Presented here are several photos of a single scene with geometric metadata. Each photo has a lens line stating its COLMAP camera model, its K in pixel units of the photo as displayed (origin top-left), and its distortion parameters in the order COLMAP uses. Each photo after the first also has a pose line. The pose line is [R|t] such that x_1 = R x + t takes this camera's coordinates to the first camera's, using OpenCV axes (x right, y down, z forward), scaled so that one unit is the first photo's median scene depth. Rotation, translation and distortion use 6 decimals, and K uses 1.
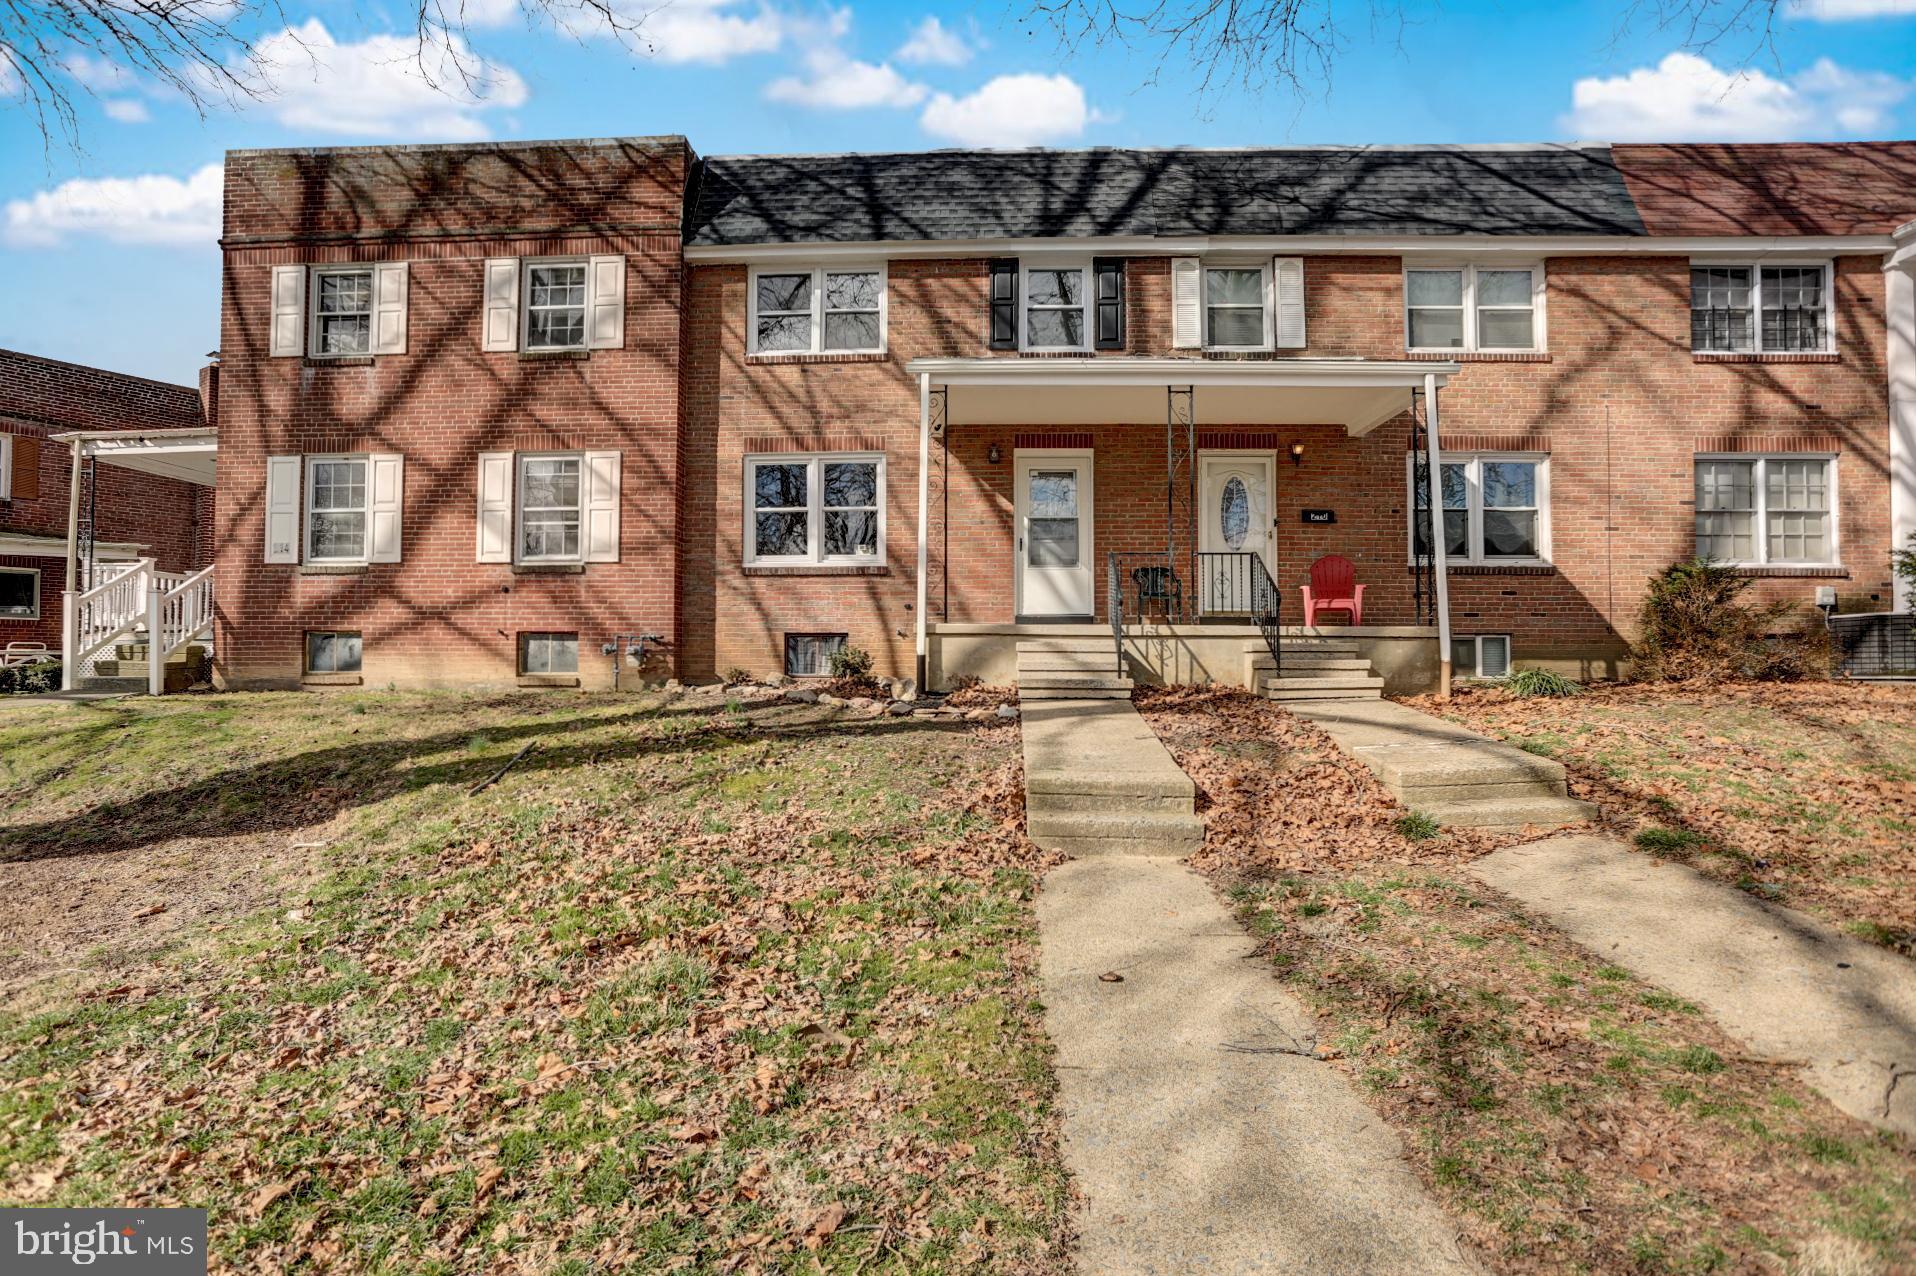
lens RADIAL K [[973.2, 0, 958.1], [0, 973.2, 642.3], [0, 0, 1]] dist [-0.068829, 0.034918]
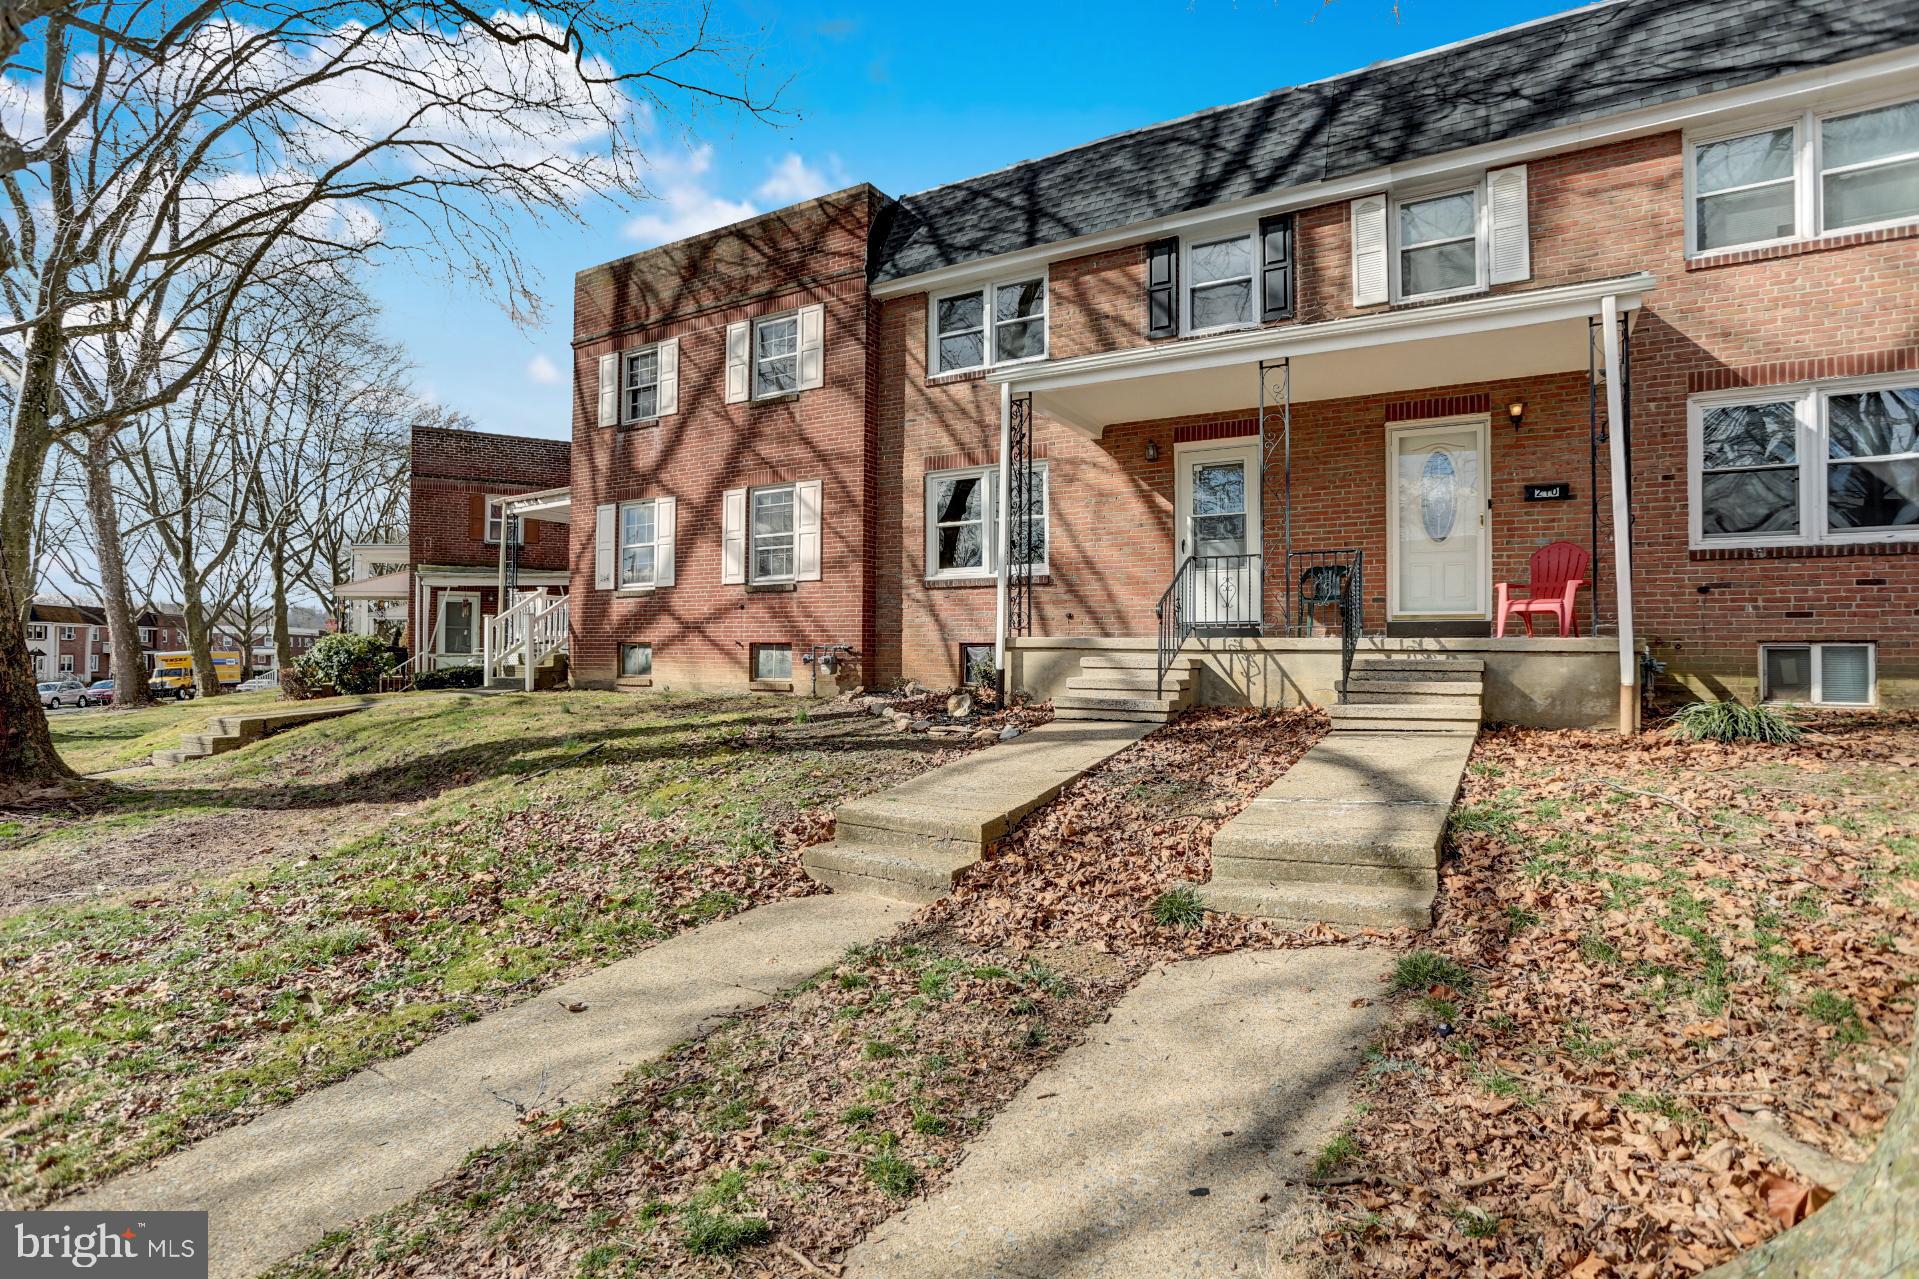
lens RADIAL K [[974.7, 0, 959.6], [0, 974.7, 643.8], [0, 0, 1]] dist [-0.068829, 0.034918]
pose [[0.878202, -0.002571, -0.478283, 0.325630], [0.007330, 0.999940, 0.008085, -0.017292], [0.478234, -0.010606, 0.878168, 0.089021]]
